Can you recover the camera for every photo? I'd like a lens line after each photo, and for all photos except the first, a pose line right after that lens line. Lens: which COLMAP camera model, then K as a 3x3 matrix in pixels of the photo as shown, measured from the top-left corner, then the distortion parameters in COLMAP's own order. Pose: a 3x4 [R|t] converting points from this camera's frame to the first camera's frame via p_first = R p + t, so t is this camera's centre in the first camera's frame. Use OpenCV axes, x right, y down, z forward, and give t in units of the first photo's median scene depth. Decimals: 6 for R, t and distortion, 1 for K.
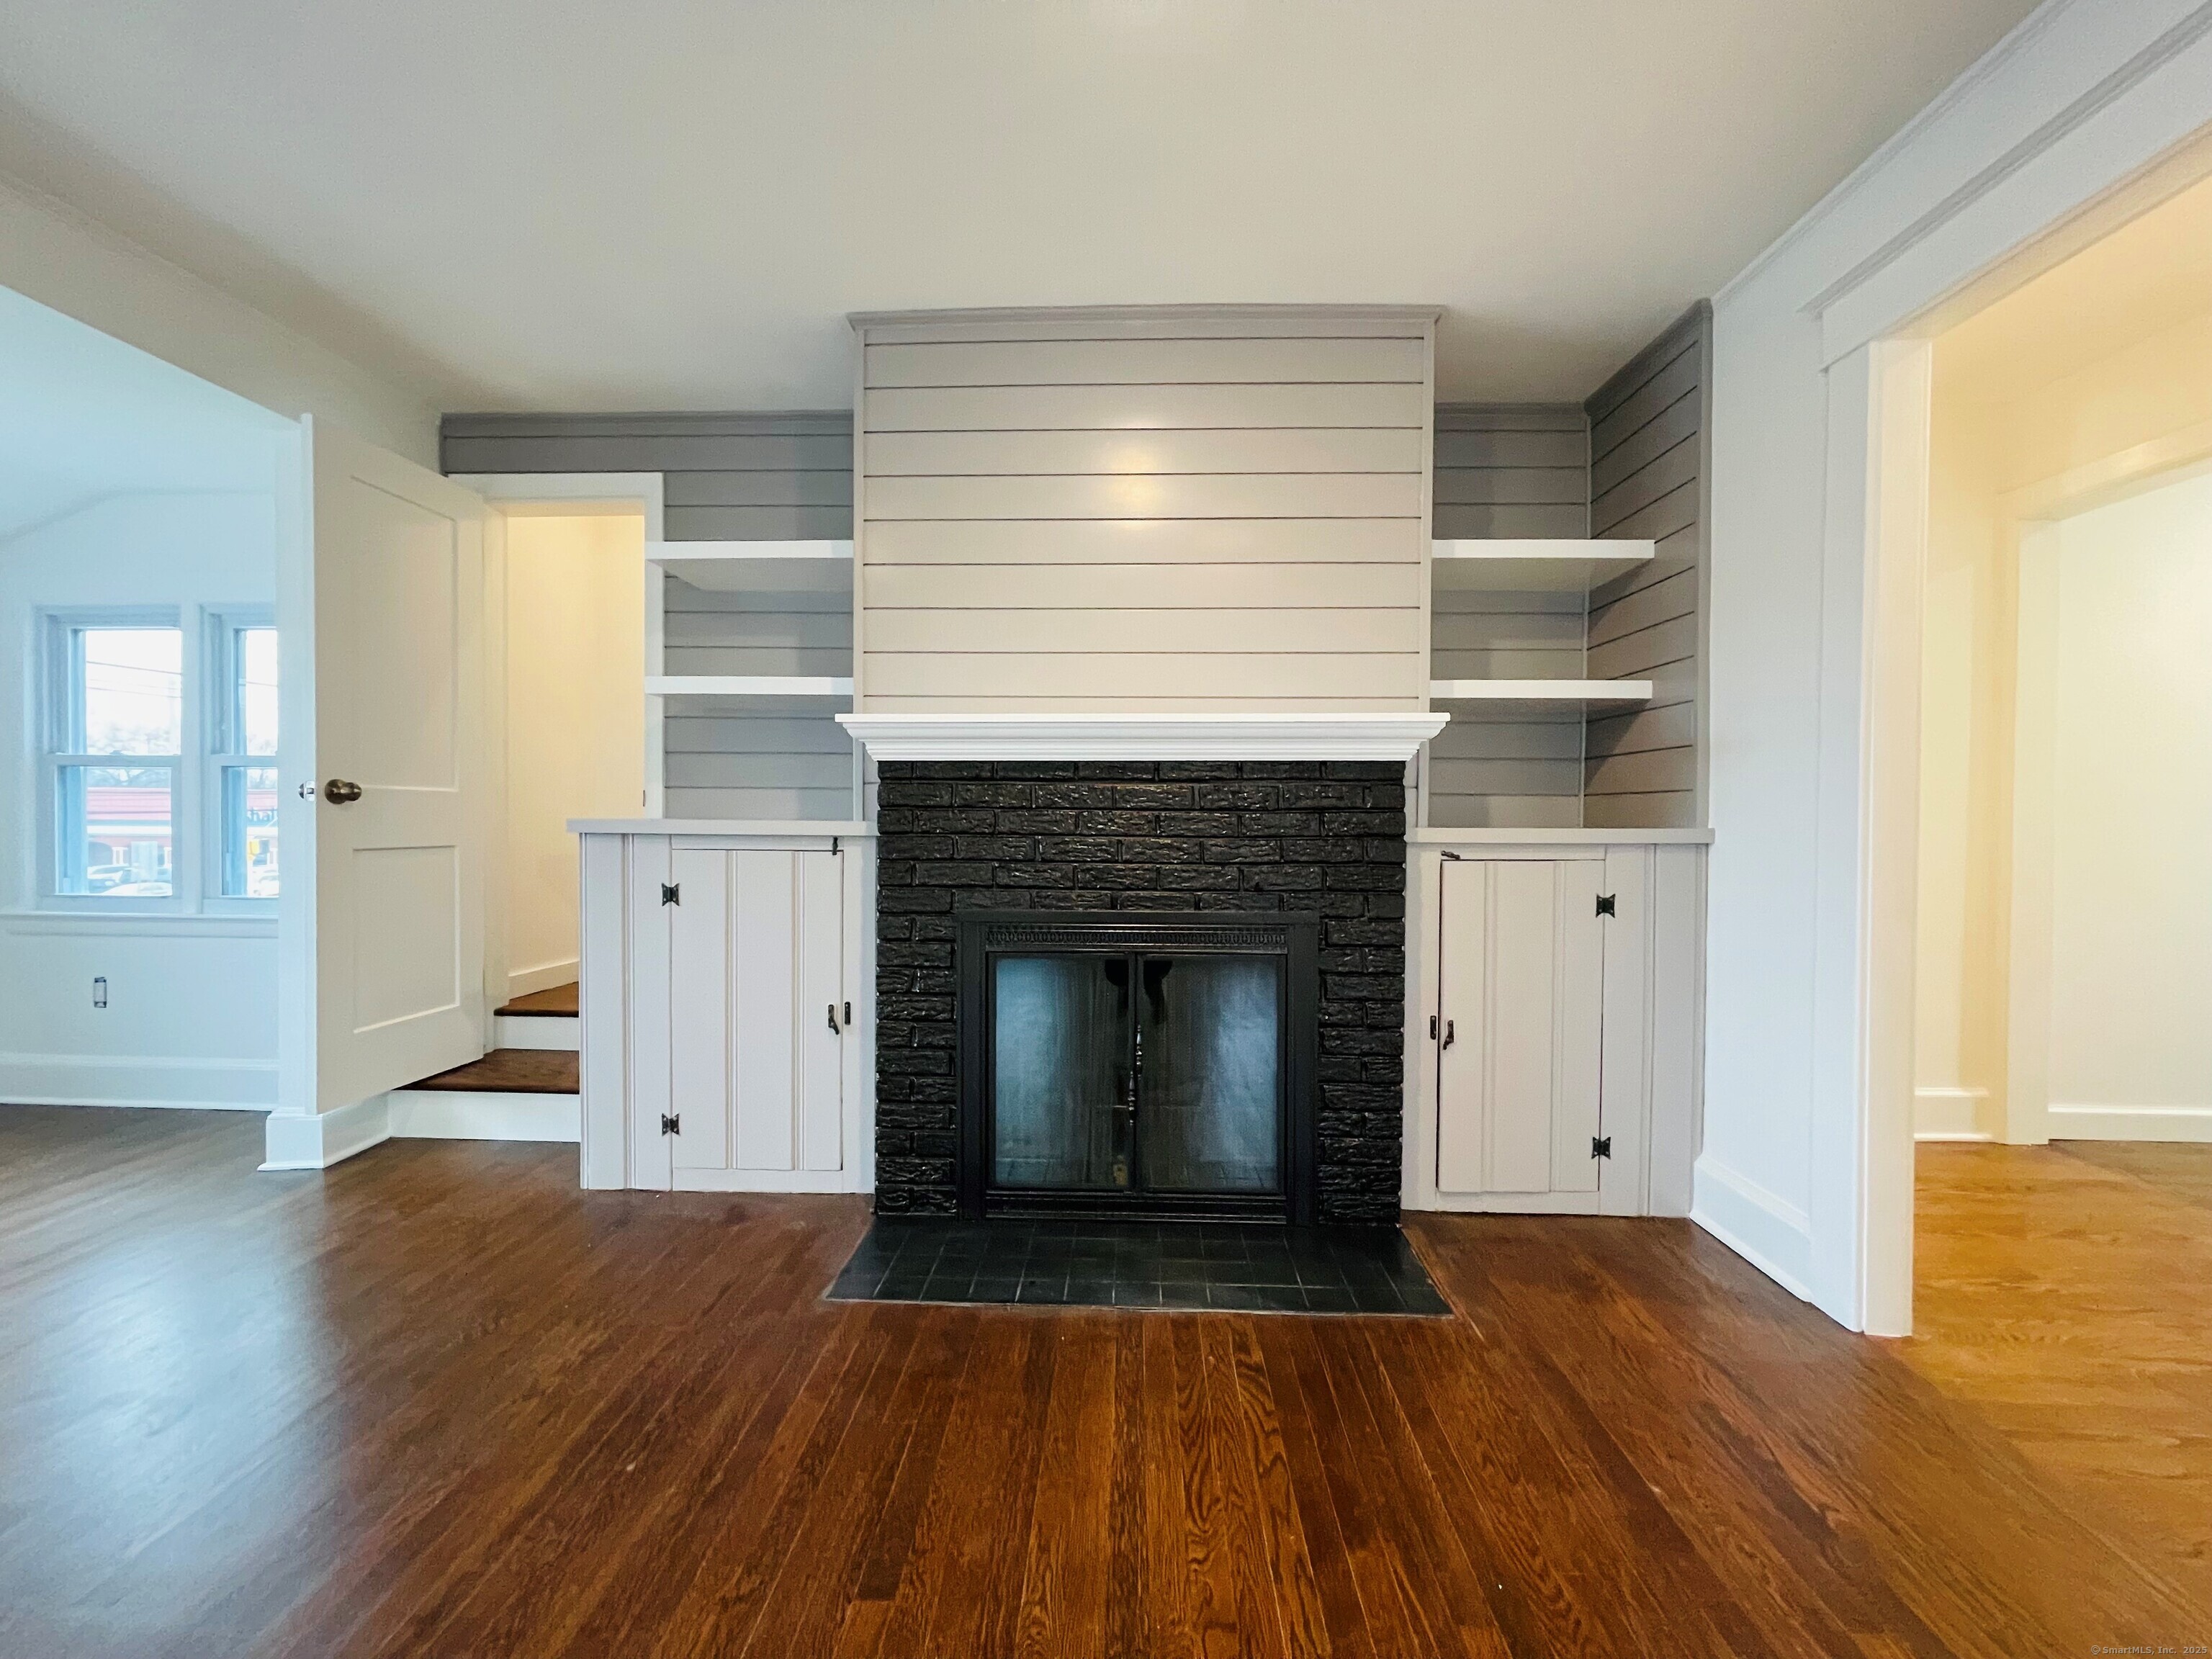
lens RADIAL K [[898.4, 0, 1098.2], [0, 898.4, 828.3], [0, 0, 1]] dist [-0.001938, 0.000269]
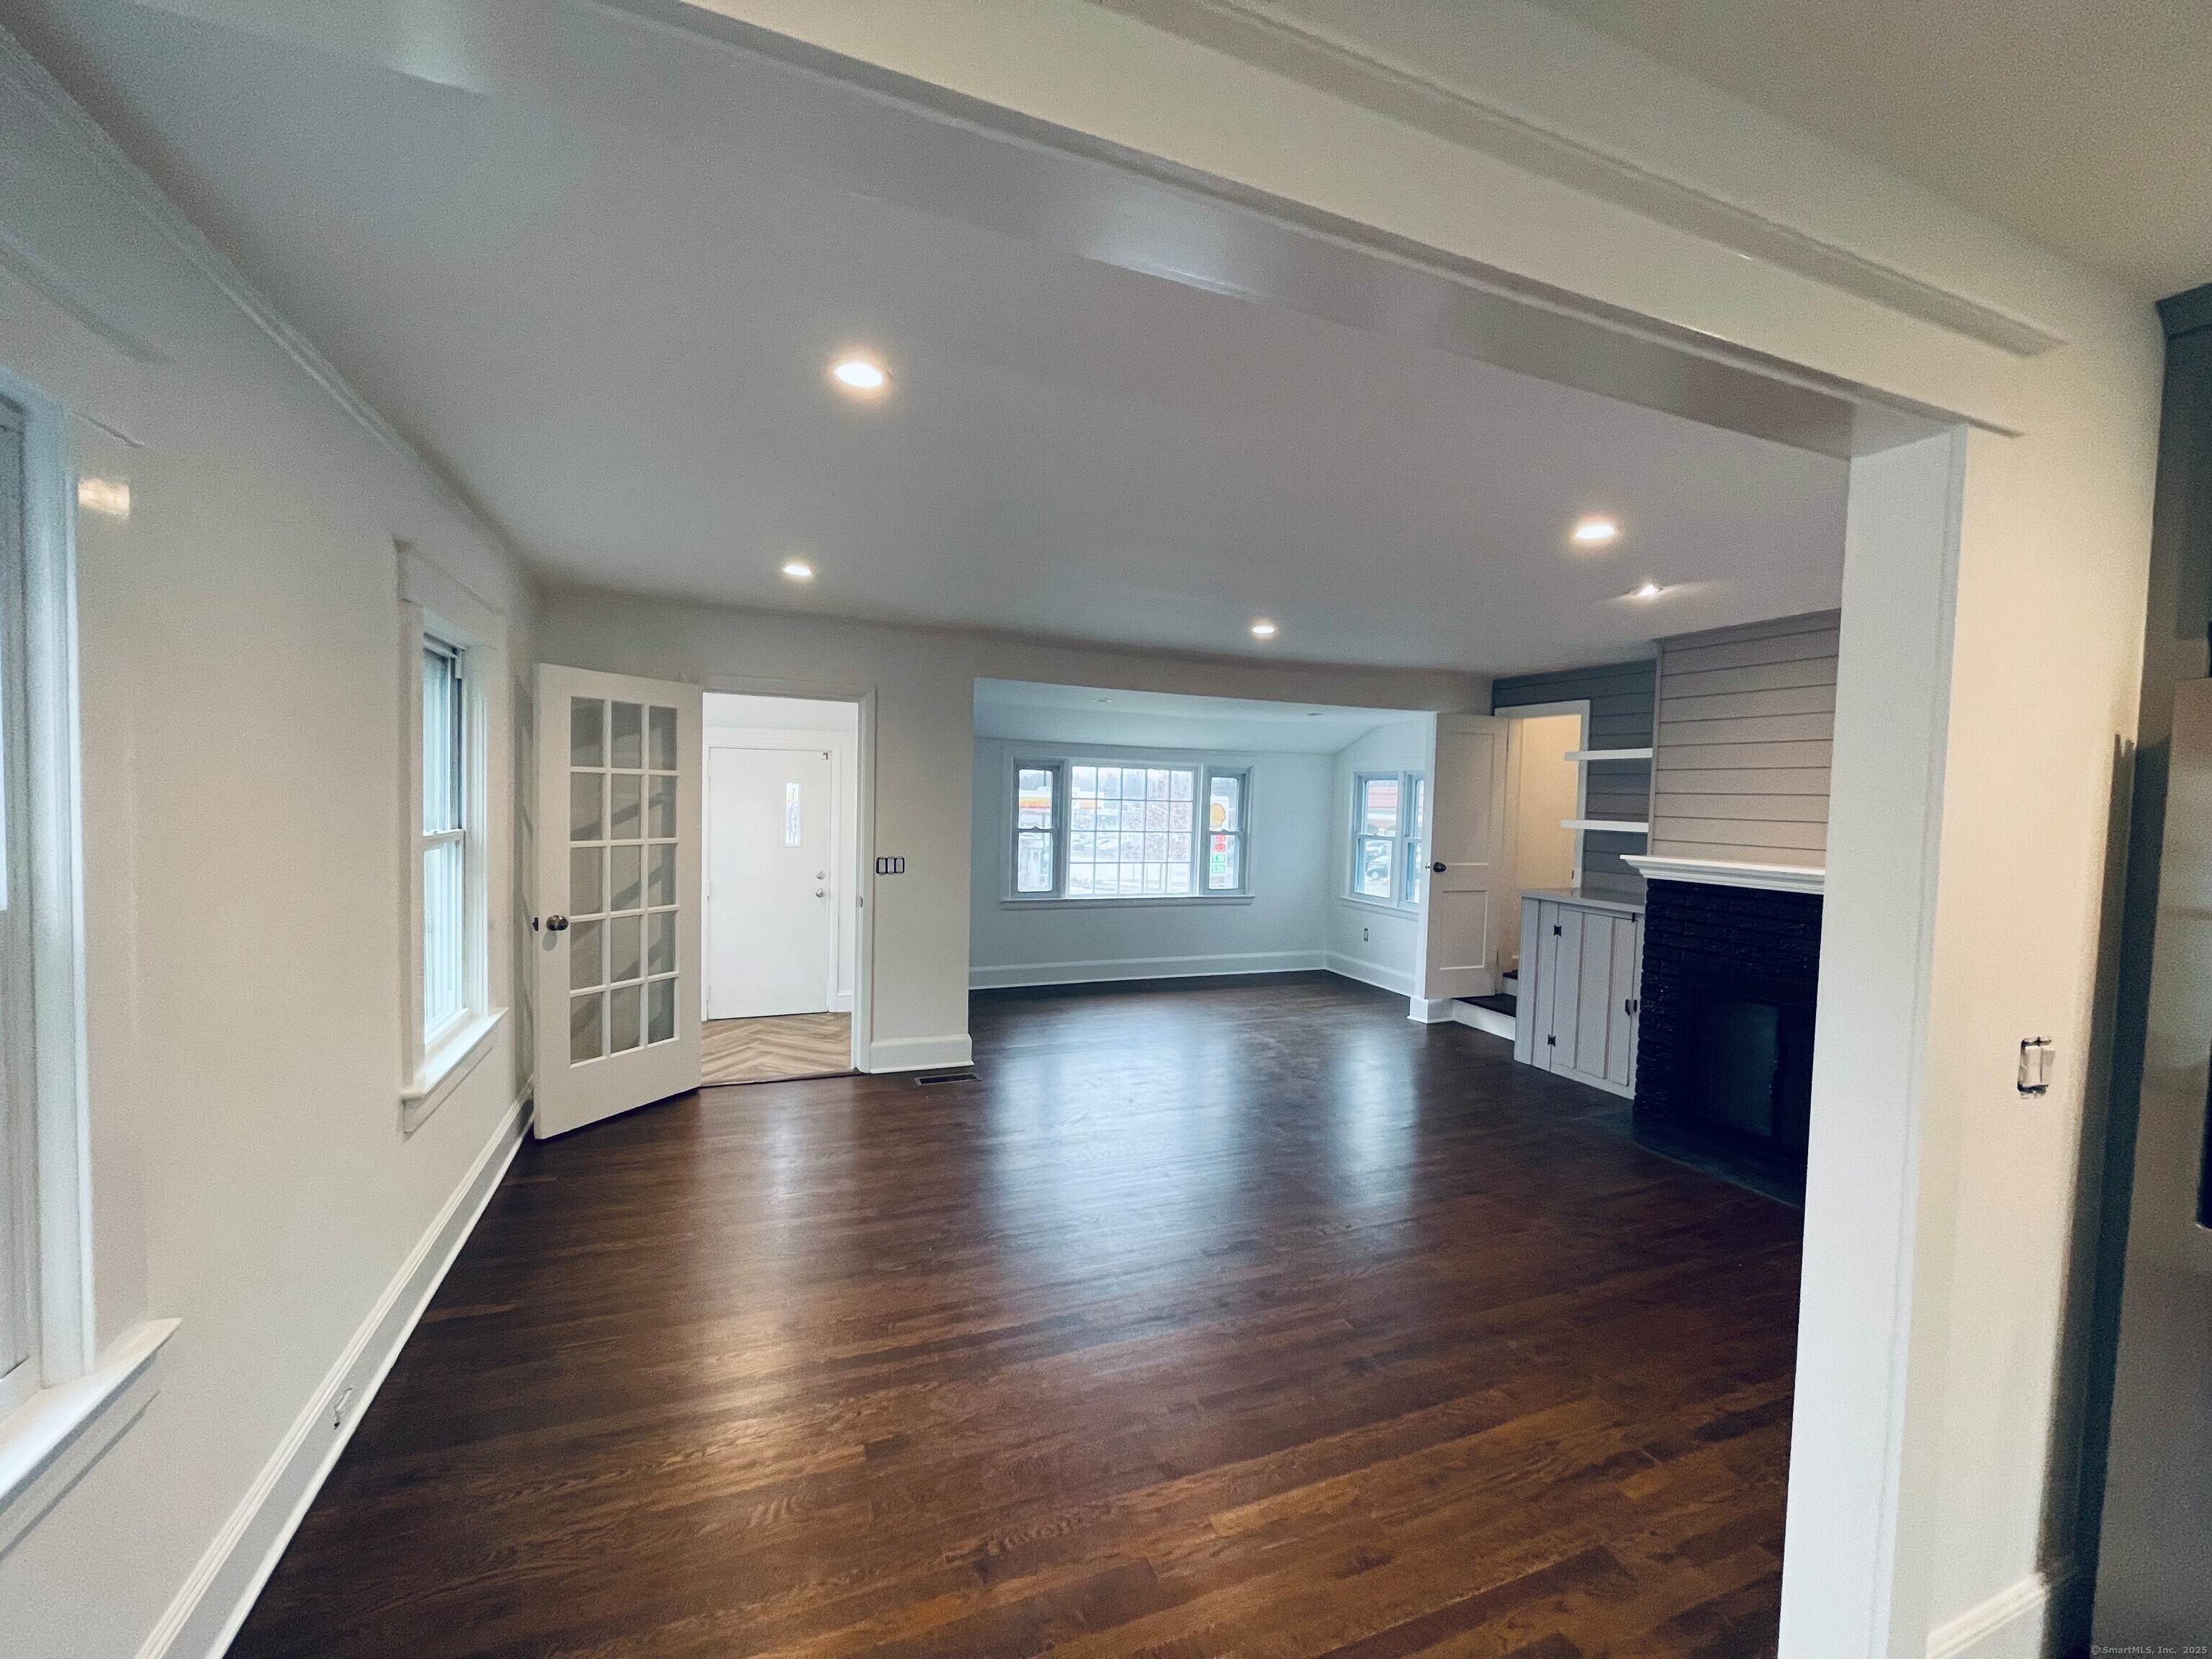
lens RADIAL K [[898.4, 0, 1095.4], [0, 898.4, 832.4], [0, 0, 1]] dist [-0.001938, 0.000269]
pose [[0.416586, 0.044753, -0.907994, 0.916707], [-0.035796, 0.998820, 0.032807, -0.175690], [0.908391, 0.018835, 0.417697, -0.807907]]
